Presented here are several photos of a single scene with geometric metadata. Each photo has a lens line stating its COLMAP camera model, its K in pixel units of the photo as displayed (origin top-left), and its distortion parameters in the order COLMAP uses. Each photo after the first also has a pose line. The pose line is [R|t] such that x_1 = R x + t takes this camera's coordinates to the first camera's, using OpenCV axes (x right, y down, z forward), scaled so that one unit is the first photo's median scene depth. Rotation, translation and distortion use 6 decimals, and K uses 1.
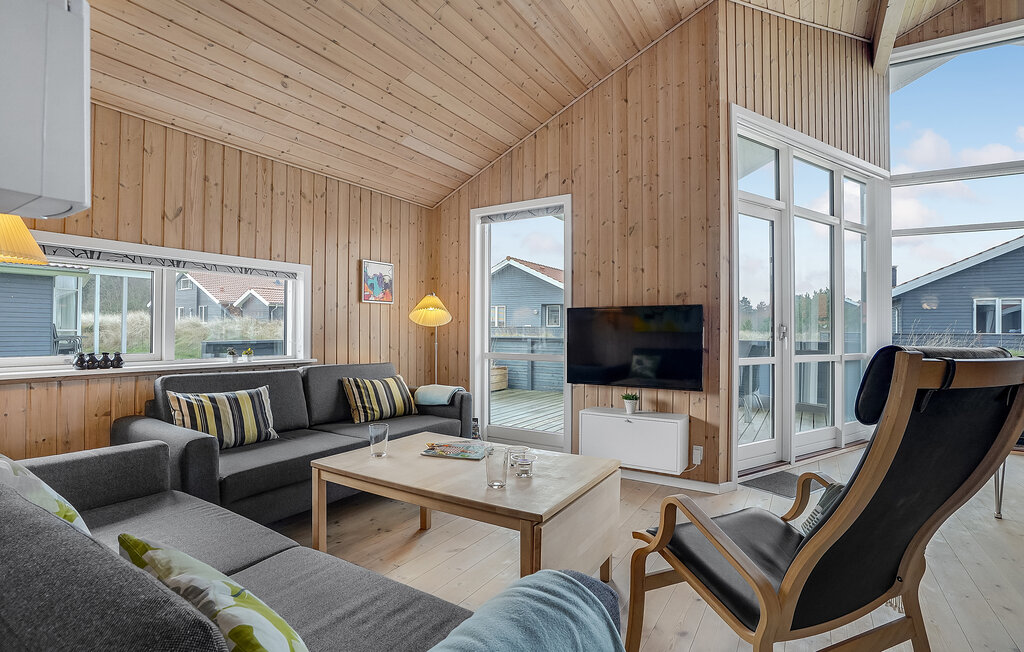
lens RADIAL K [[488.0, 0, 488.4], [0, 488.0, 319.9], [0, 0, 1]] dist [-0.041320, 0.006864]
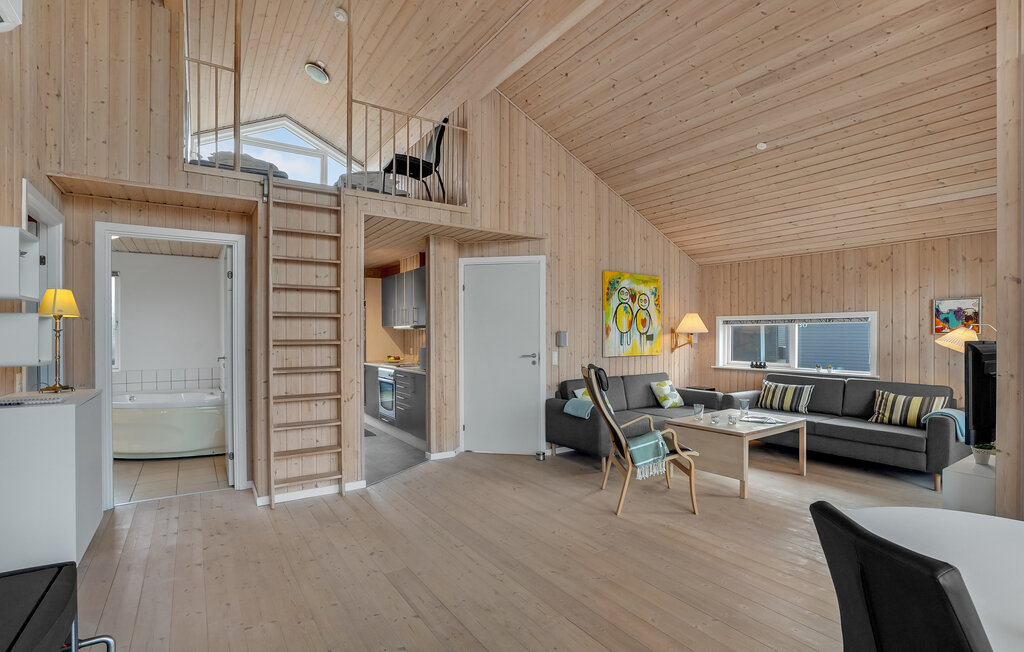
lens RADIAL K [[474.5, 0, 505.6], [0, 474.5, 335.8], [0, 0, 1]] dist [-0.044174, 0.014231]
pose [[-0.387132, -0.000470, -0.922024, 1.466861], [0.019588, 0.999770, -0.008734, -0.052648], [0.921816, -0.021442, -0.387033, 0.561507]]
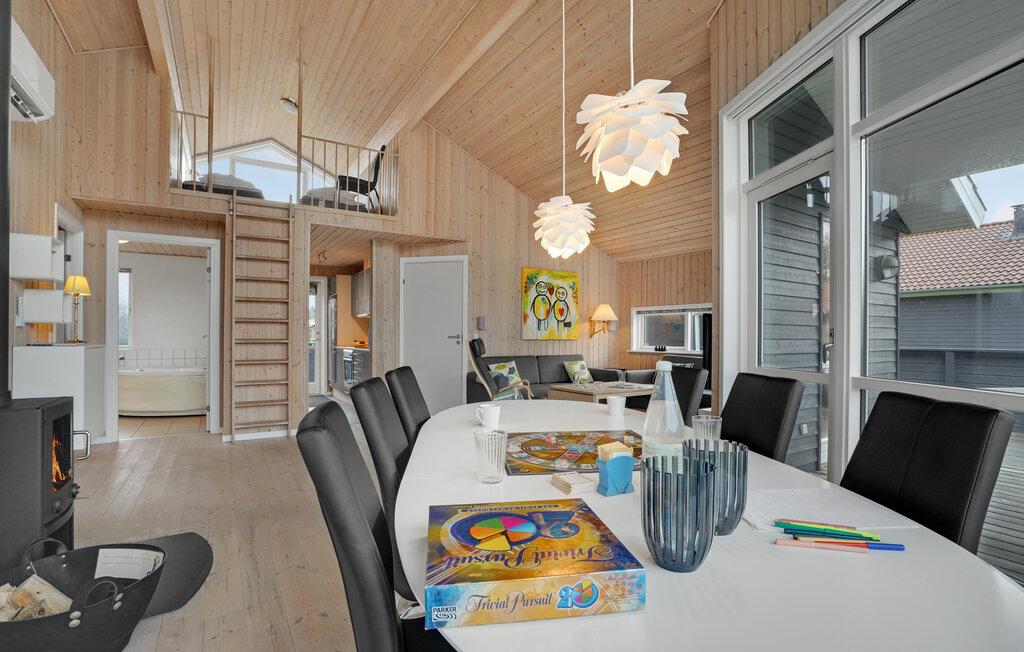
lens RADIAL K [[474.5, 0, 509.4], [0, 474.5, 334.7], [0, 0, 1]] dist [-0.044174, 0.014231]
pose [[-0.416766, -0.008687, -0.908972, 1.643146], [0.014252, 0.999769, -0.016090, 0.027504], [0.908902, -0.019661, -0.416546, 1.036079]]
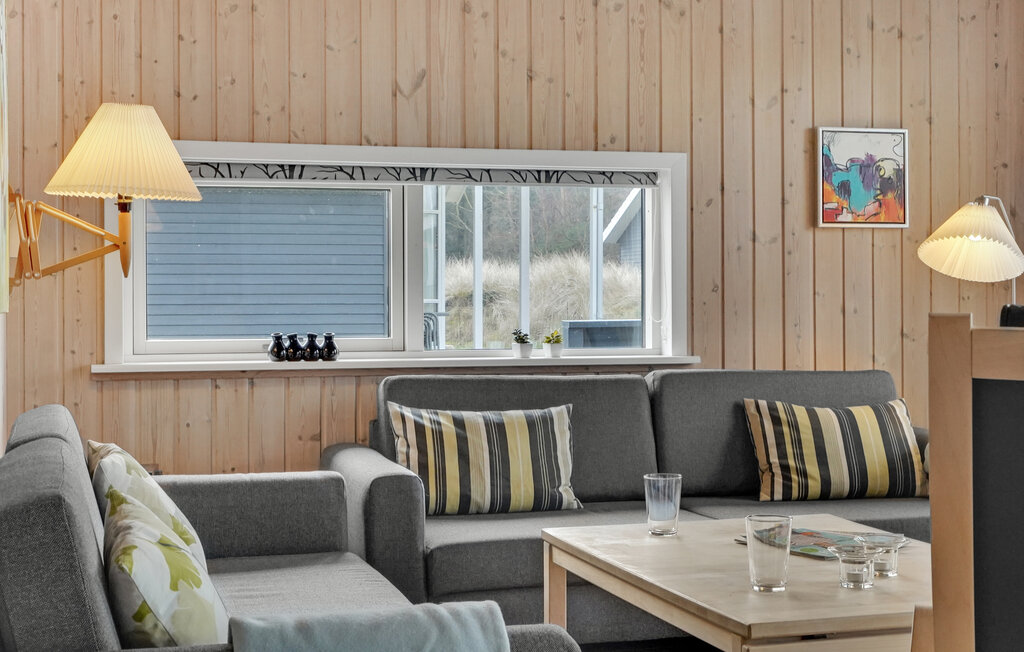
lens RADIAL K [[1515.8, 0, 497.7], [0, 1515.8, 294.4], [0, 0, 1]] dist [-0.044445, 0.000000]
pose [[0.757041, -0.008285, -0.653315, 0.470774], [0.020690, 0.999722, 0.011297, 0.001481], [0.653040, -0.022070, 0.757002, -0.217509]]
